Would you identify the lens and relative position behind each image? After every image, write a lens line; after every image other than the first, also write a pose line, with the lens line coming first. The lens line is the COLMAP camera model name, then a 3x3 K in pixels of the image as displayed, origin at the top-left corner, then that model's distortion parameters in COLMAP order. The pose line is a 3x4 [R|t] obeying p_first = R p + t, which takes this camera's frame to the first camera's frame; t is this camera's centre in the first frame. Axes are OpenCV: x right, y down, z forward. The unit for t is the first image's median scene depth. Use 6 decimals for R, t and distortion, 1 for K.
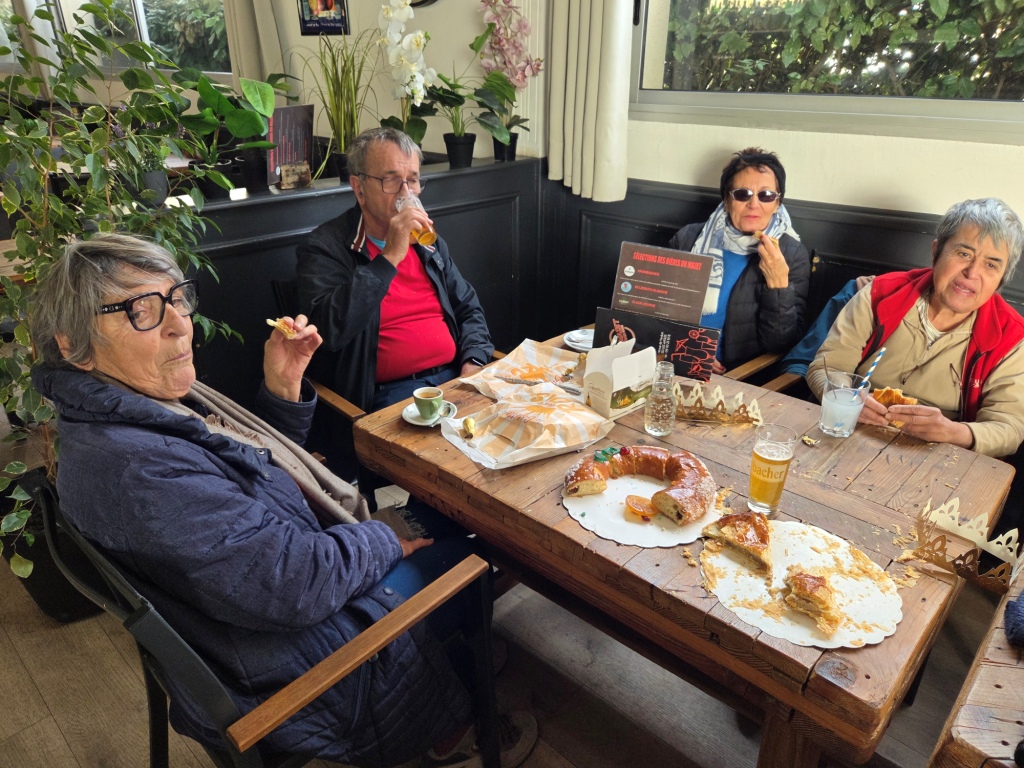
lens RADIAL K [[689.8, 0, 512.0], [0, 689.8, 384.0], [0, 0, 1]] dist [-0.004468, -0.002055]
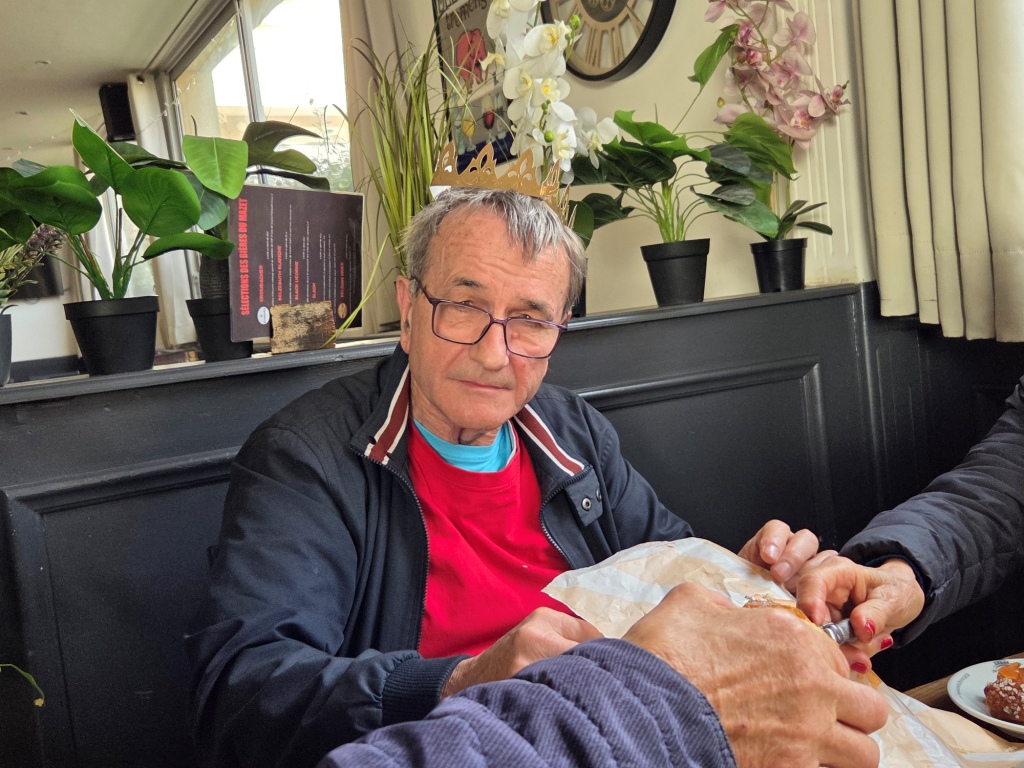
lens RADIAL K [[1092.2, 0, 512.0], [0, 1092.2, 384.0], [0, 0, 1]] dist [0.092847, -0.000142]
pose [[0.956310, -0.083003, -0.280323, 0.020677], [-0.012766, 0.946080, -0.323682, -0.020523], [0.292074, 0.313120, 0.903686, 0.302206]]
